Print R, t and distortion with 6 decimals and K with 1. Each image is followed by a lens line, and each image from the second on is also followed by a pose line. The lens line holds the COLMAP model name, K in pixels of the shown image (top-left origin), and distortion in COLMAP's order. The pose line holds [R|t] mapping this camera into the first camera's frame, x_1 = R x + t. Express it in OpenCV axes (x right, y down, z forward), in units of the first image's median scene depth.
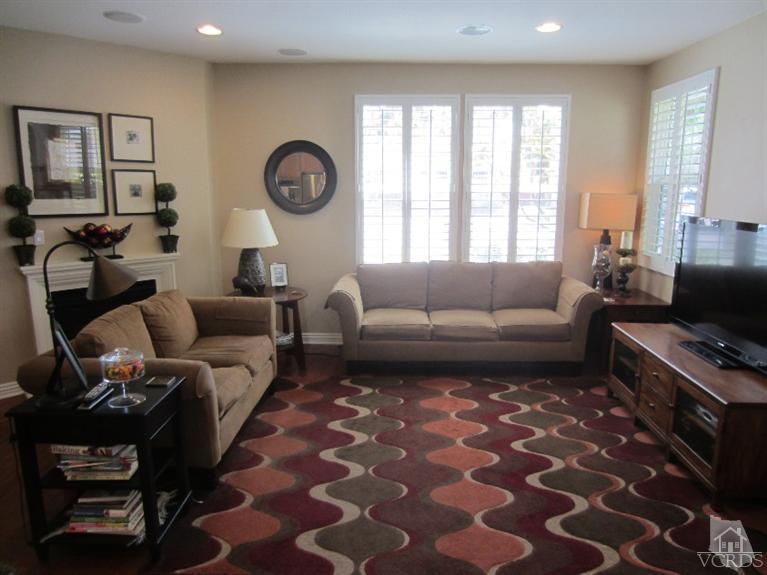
lens RADIAL K [[539.7, 0, 382.0], [0, 539.7, 286.0], [0, 0, 1]] dist [-0.043328, 0.016799]
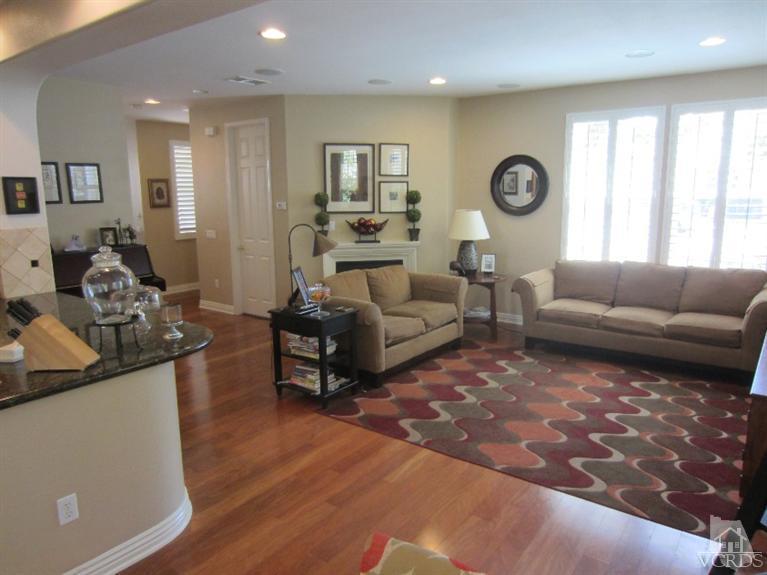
lens RADIAL K [[539.7, 0, 382.8], [0, 539.7, 289.2], [0, 0, 1]] dist [-0.043328, 0.016799]
pose [[0.810825, 0.096334, -0.577306, 0.380992], [-0.097335, 0.994820, 0.029298, 0.030281], [0.577138, 0.032437, 0.816002, -0.186413]]
